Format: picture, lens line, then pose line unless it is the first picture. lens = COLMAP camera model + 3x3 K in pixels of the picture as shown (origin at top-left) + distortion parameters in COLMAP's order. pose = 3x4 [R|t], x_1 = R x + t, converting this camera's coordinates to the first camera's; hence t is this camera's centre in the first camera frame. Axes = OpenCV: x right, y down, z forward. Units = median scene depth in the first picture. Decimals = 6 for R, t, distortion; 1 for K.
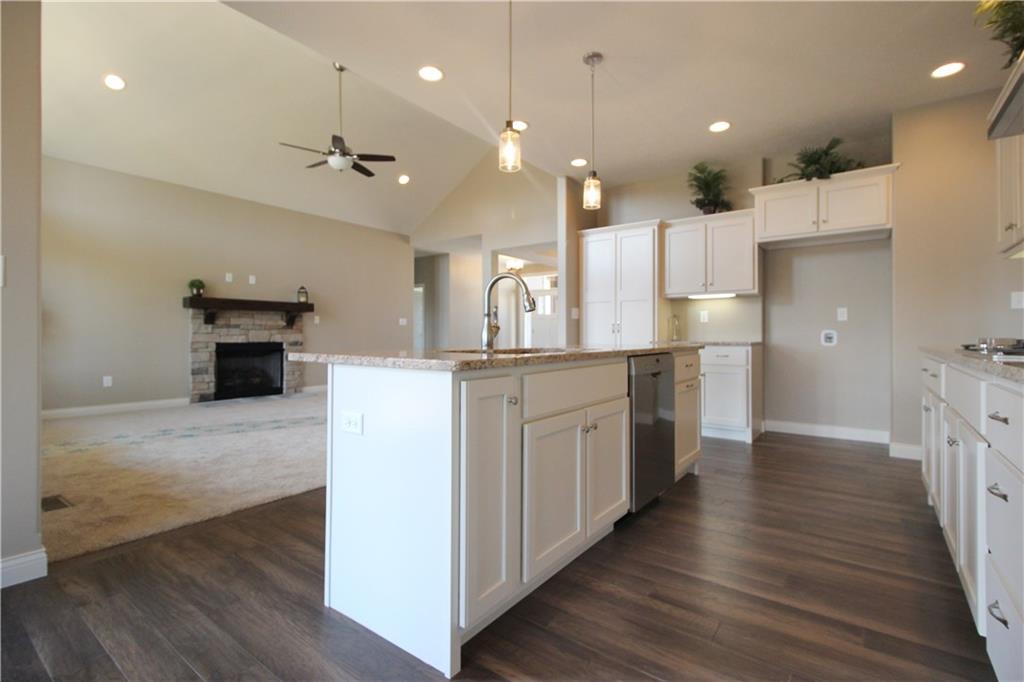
lens RADIAL K [[476.6, 0, 512.8], [0, 476.6, 337.1], [0, 0, 1]] dist [0.003224, -0.000850]
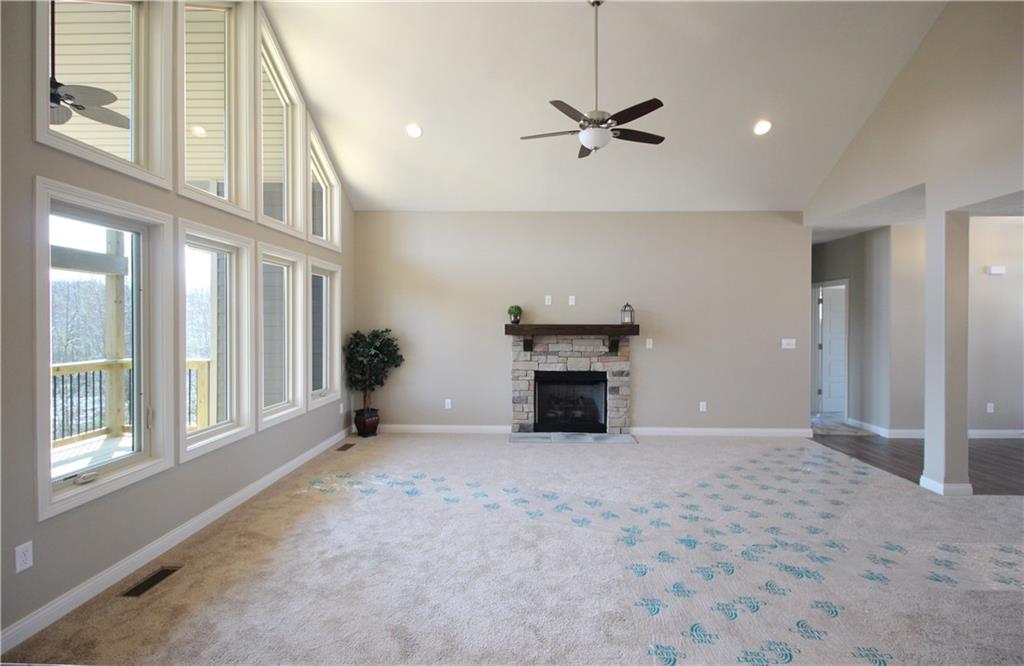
lens RADIAL K [[476.7, 0, 513.1], [0, 476.7, 330.8], [0, 0, 1]] dist [0.004414, 0.000143]
pose [[0.581581, 0.008425, -0.813445, 0.112701], [-0.002285, 0.999959, 0.008723, -0.072886], [0.813485, -0.003215, 0.581577, 0.406906]]
